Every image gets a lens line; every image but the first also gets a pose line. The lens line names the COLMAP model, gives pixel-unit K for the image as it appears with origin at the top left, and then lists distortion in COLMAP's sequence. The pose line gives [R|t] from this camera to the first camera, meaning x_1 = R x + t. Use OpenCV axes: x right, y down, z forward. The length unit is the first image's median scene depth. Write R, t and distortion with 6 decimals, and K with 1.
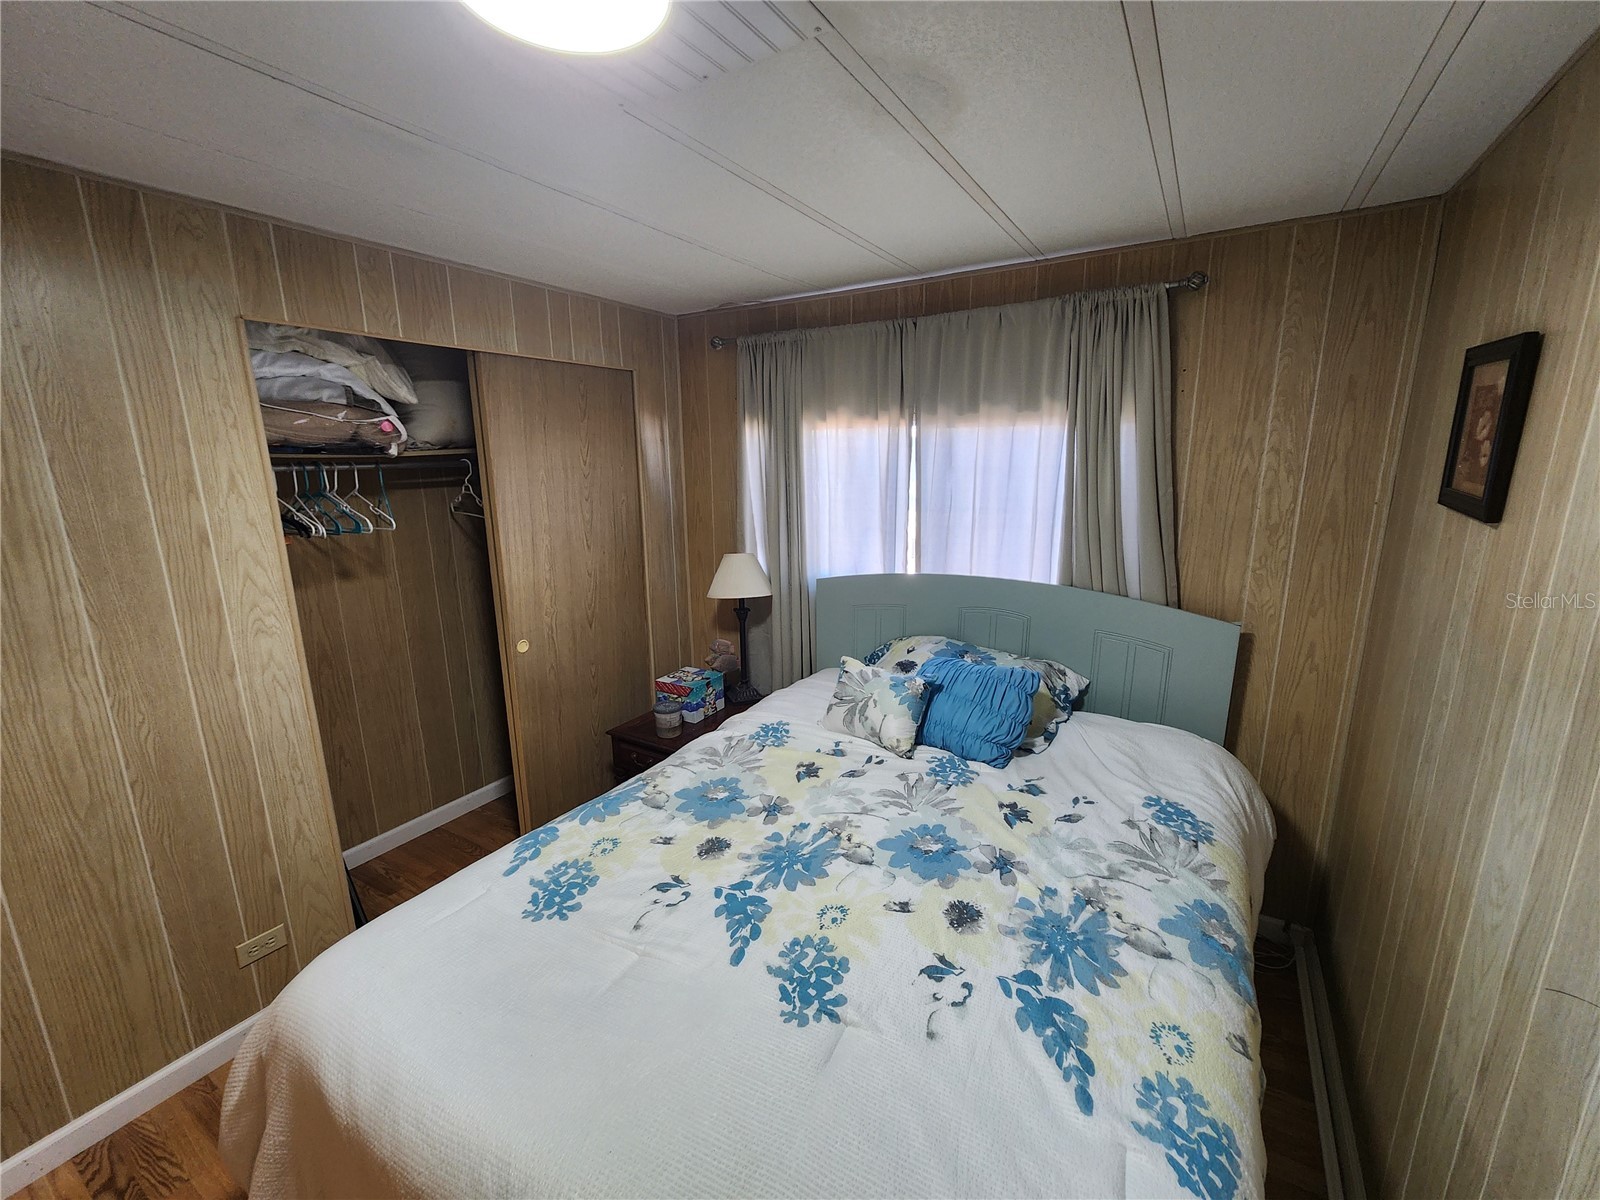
lens RADIAL K [[658.6, 0, 799.9], [0, 658.6, 598.4], [0, 0, 1]] dist [-0.004944, 0.001002]
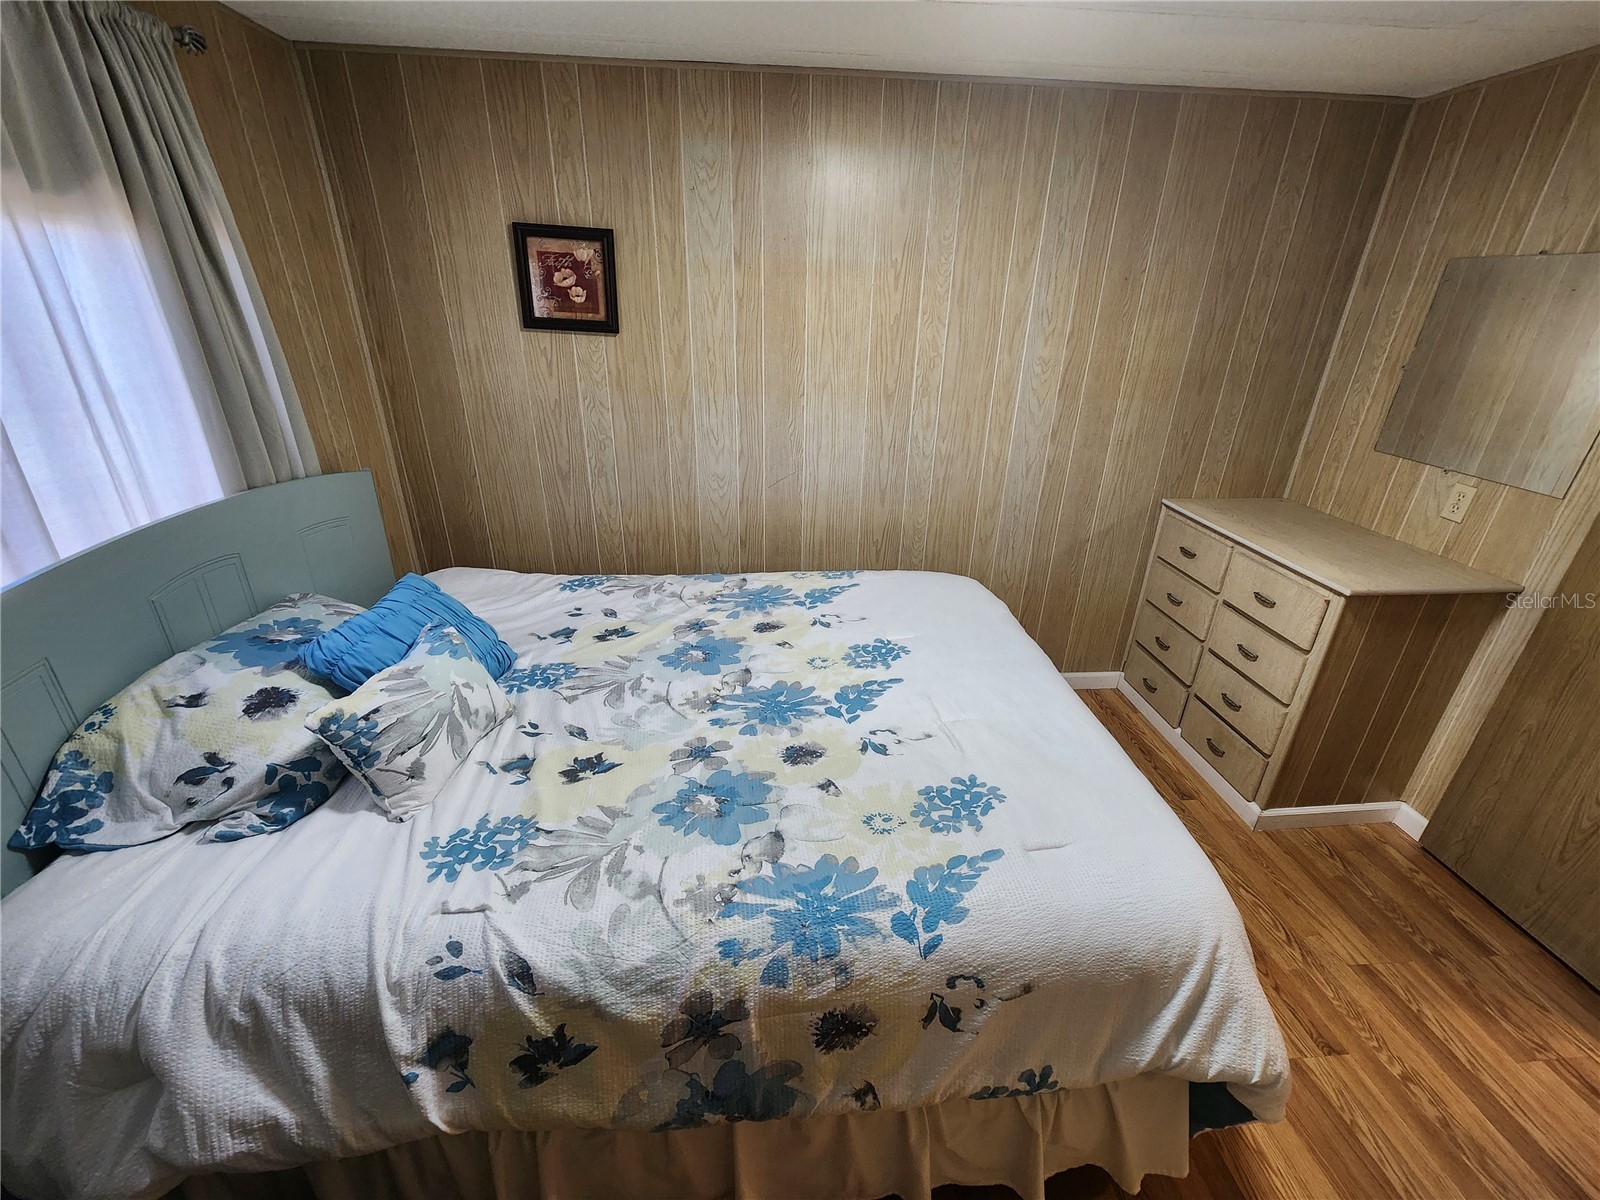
lens RADIAL K [[658.6, 0, 805.7], [0, 658.6, 603.5], [0, 0, 1]] dist [-0.004944, 0.001002]
pose [[-0.595210, -0.338210, 0.728930, -0.701180], [0.159303, 0.839447, 0.519568, -0.262594], [-0.787621, 0.425373, -0.445770, 1.258619]]
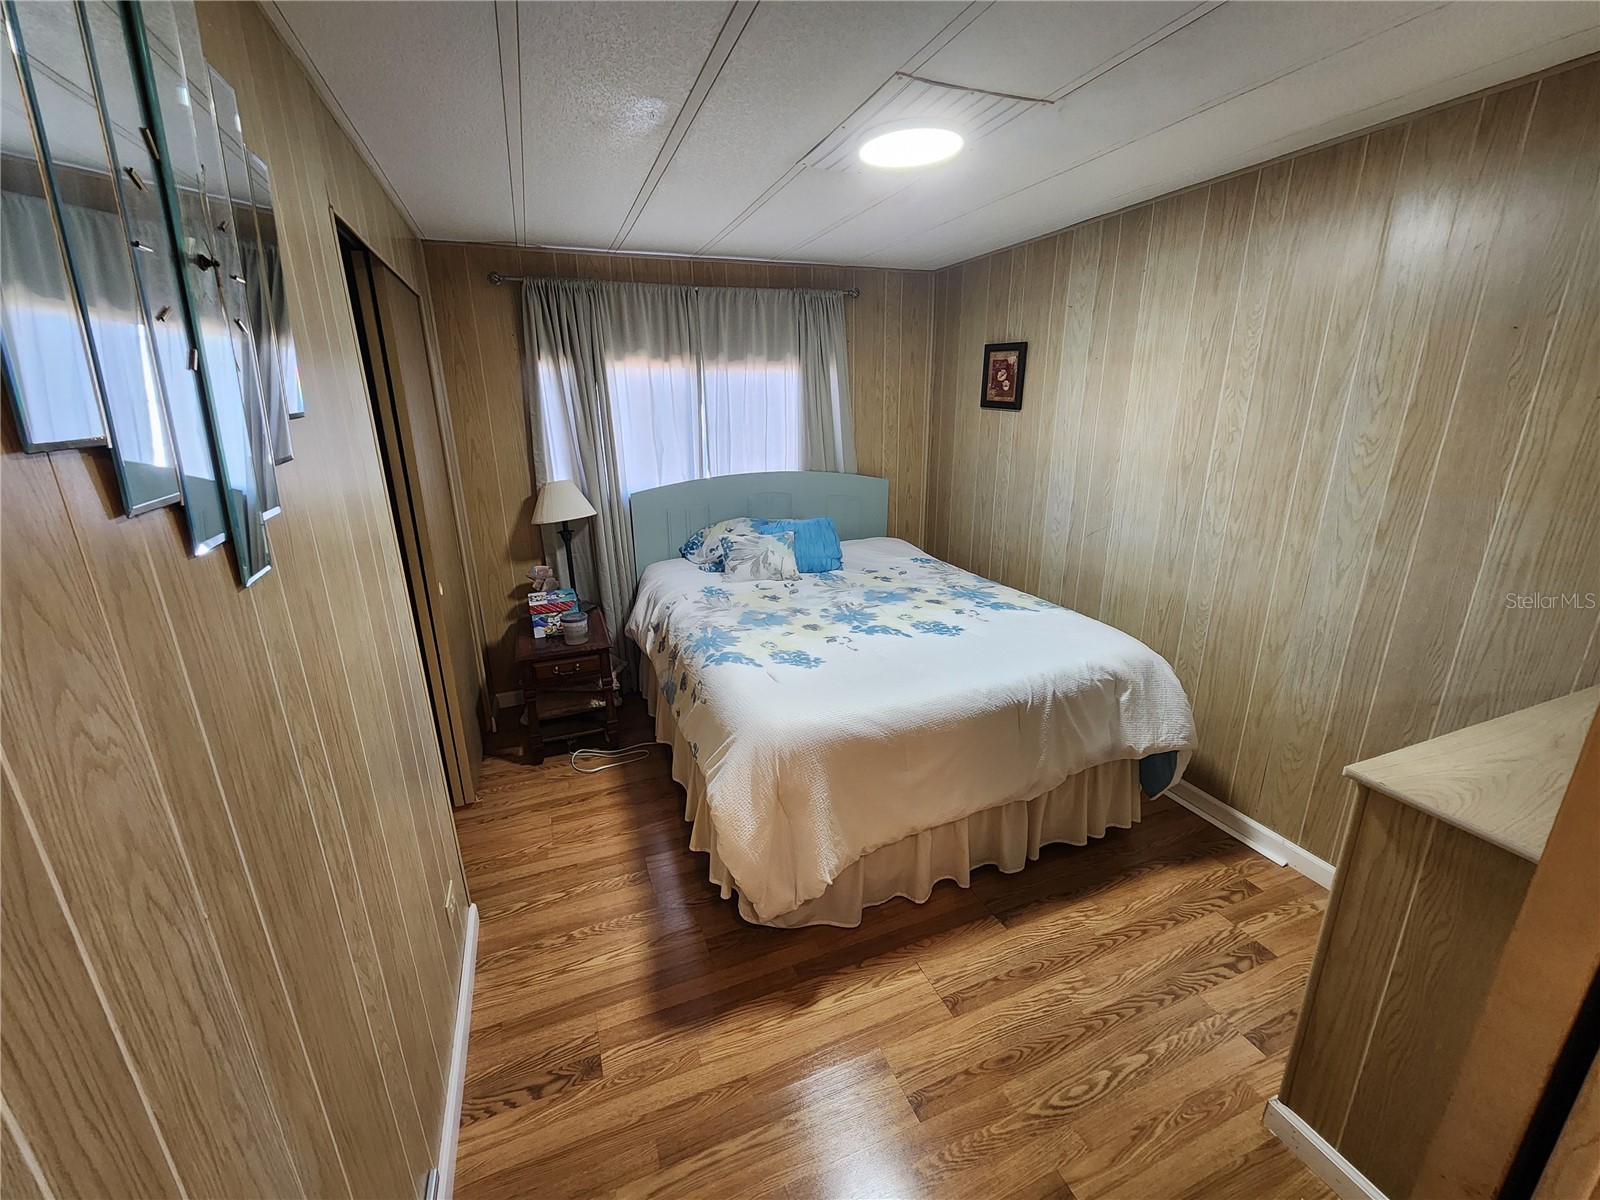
lens RADIAL K [[658.6, 0, 804.6], [0, 658.6, 604.5], [0, 0, 1]] dist [-0.004944, 0.001002]
pose [[0.597880, -0.234959, 0.766377, -1.321530], [0.178465, 0.971097, 0.158496, 0.059024], [-0.781466, 0.042010, 0.622532, -0.004576]]
